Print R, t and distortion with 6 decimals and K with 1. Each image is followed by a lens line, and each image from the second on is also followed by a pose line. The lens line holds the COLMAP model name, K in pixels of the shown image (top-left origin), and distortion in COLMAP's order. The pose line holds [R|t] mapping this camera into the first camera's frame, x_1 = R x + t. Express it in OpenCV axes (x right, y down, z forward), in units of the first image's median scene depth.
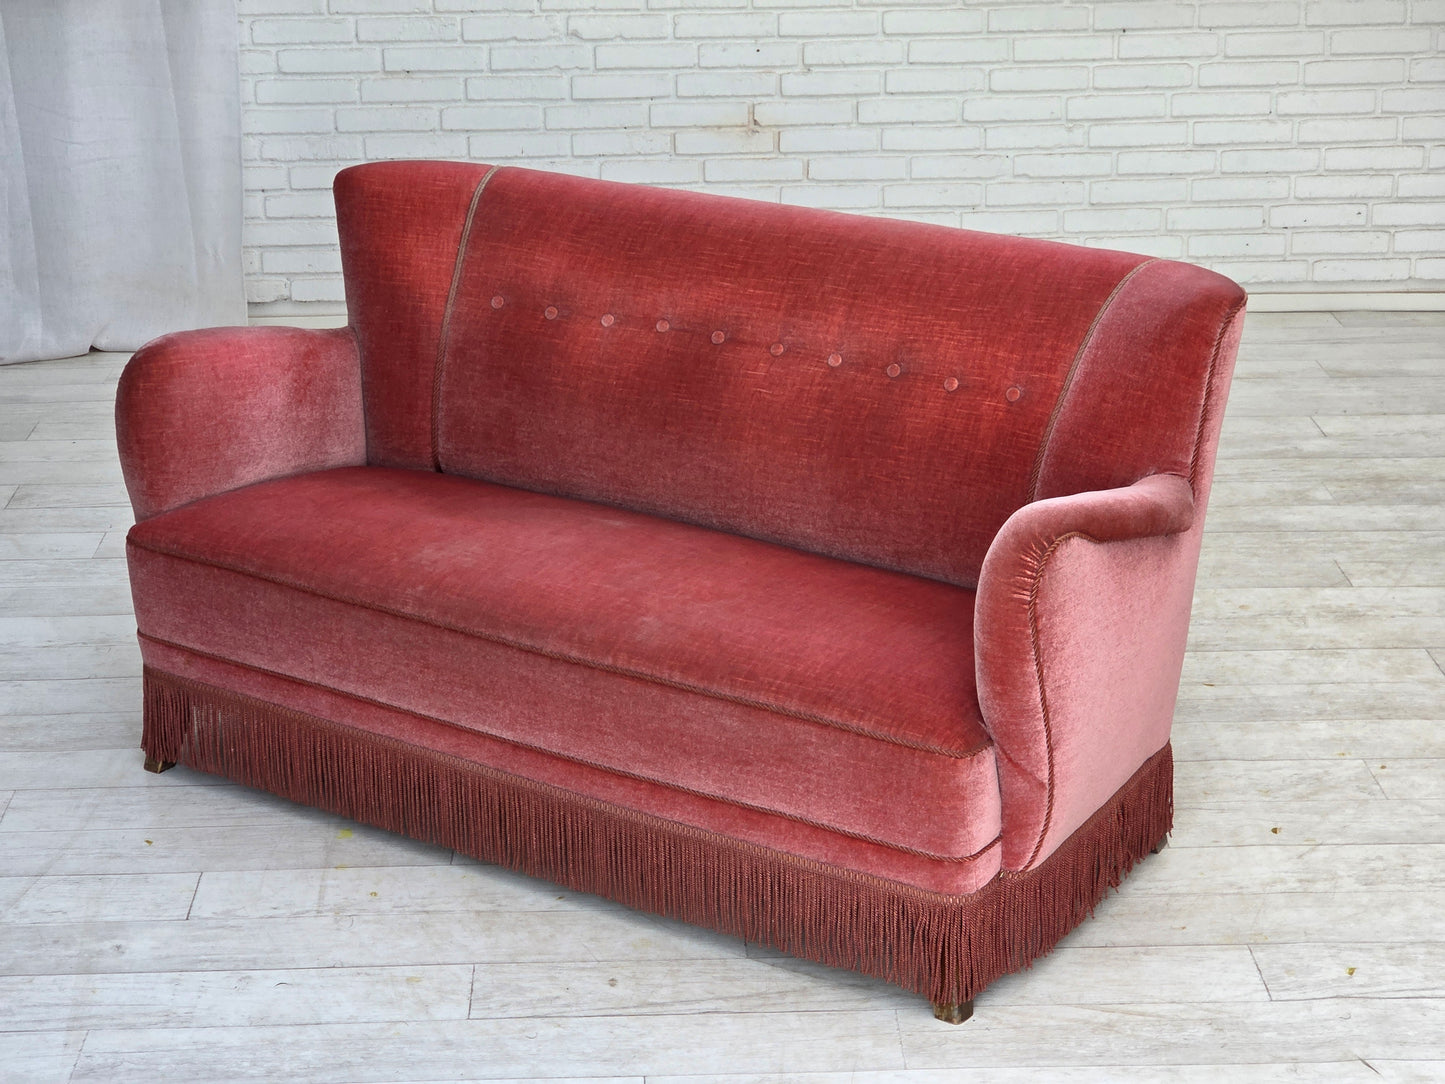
lens RADIAL K [[2742.0, 0, 716.3], [0, 2742.0, 608.2], [0, 0, 1]] dist [0.059531, 0.000000]
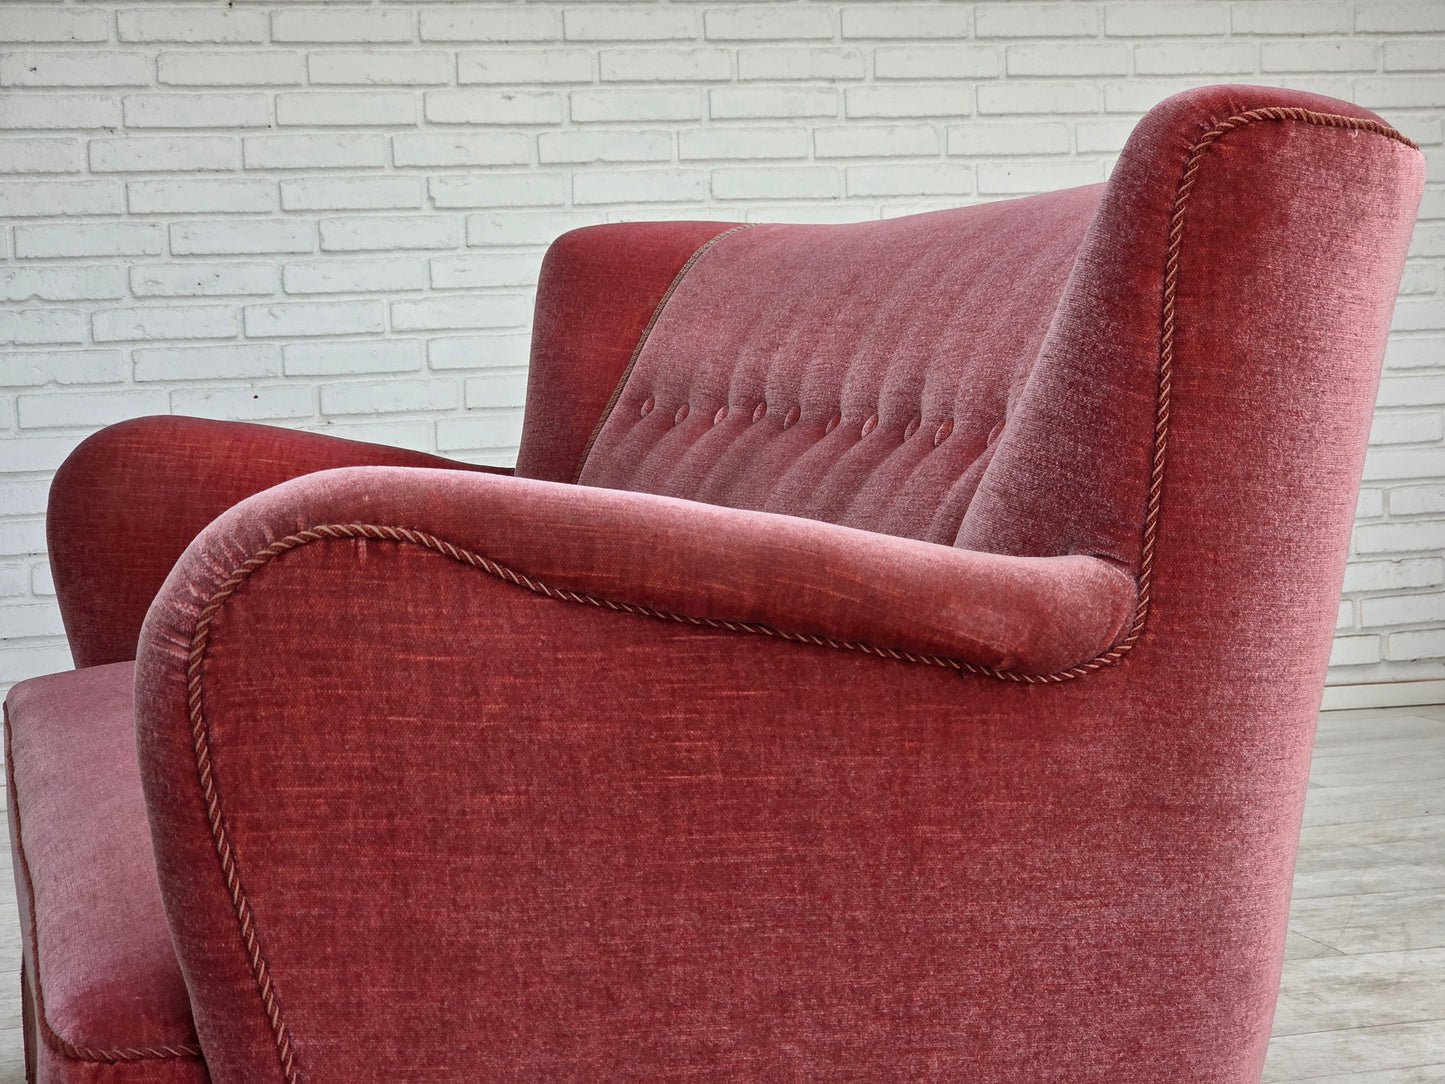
lens RADIAL K [[2742.0, 0, 741.3], [0, 2742.0, 595.4], [0, 0, 1]] dist [0.059531, 0.000000]
pose [[0.968541, -0.046990, 0.244378, -0.054793], [0.113649, 0.957144, -0.266382, 0.069369], [-0.221388, 0.285775, 0.932373, 0.452449]]
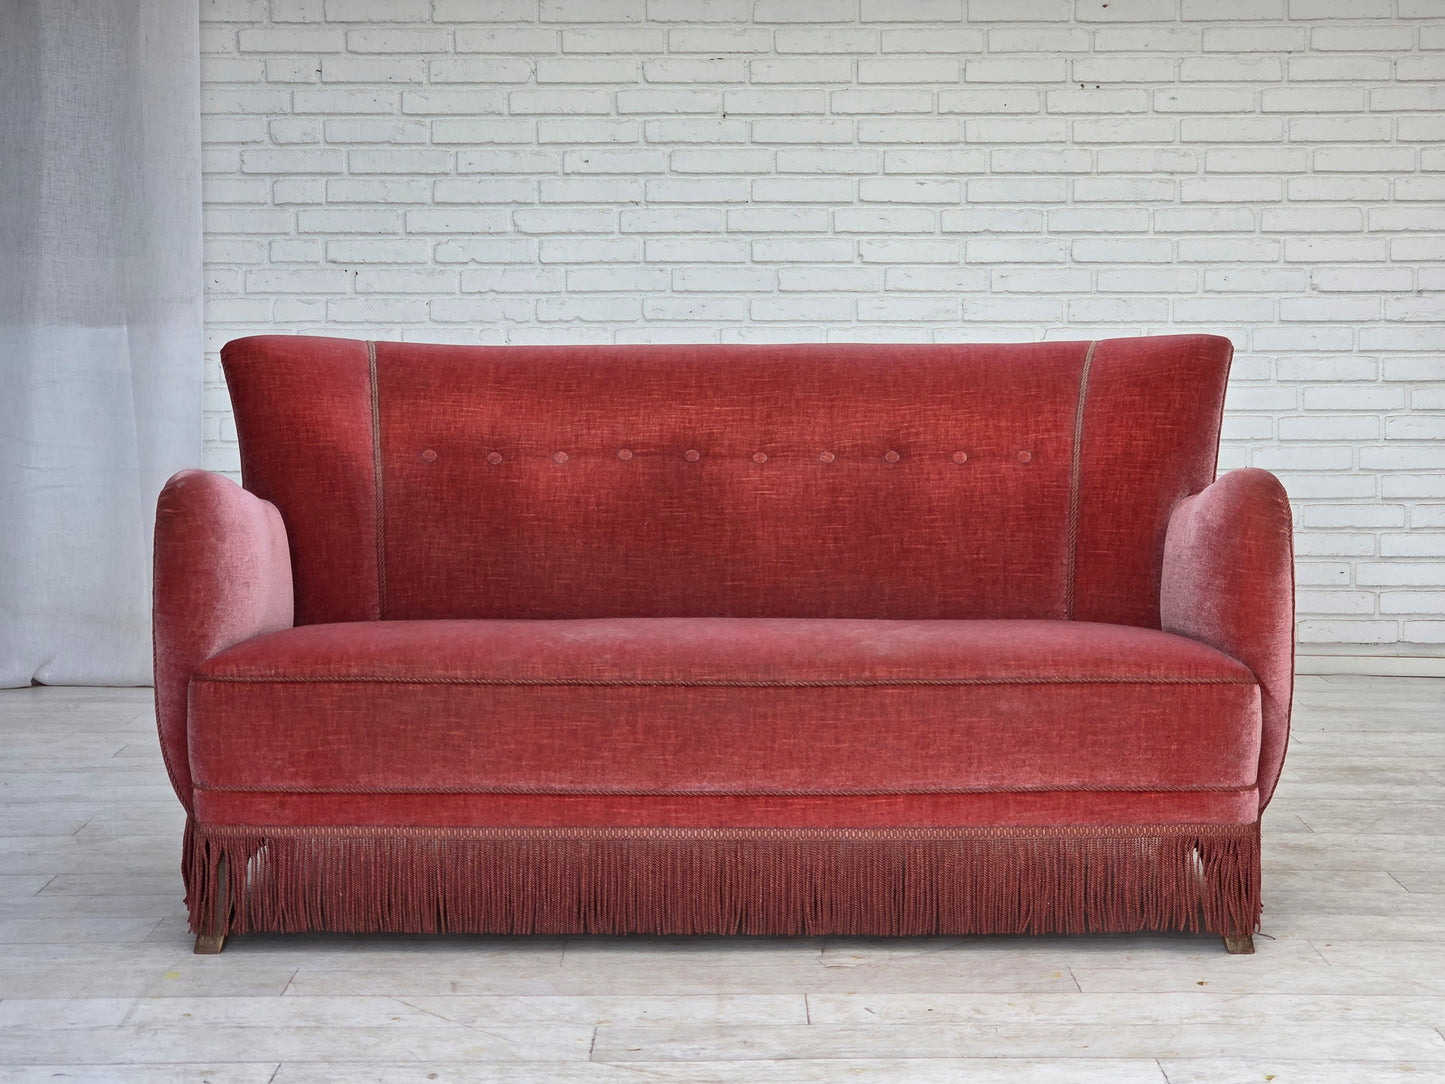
lens RADIAL K [[2742.0, 0, 750.6], [0, 2742.0, 546.7], [0, 0, 1]] dist [0.059531, 0.000000]
pose [[0.999689, 0.014515, -0.020262, 0.062653], [-0.019428, 0.963051, -0.268617, 0.162878], [0.015614, 0.268927, 0.963034, 0.081613]]
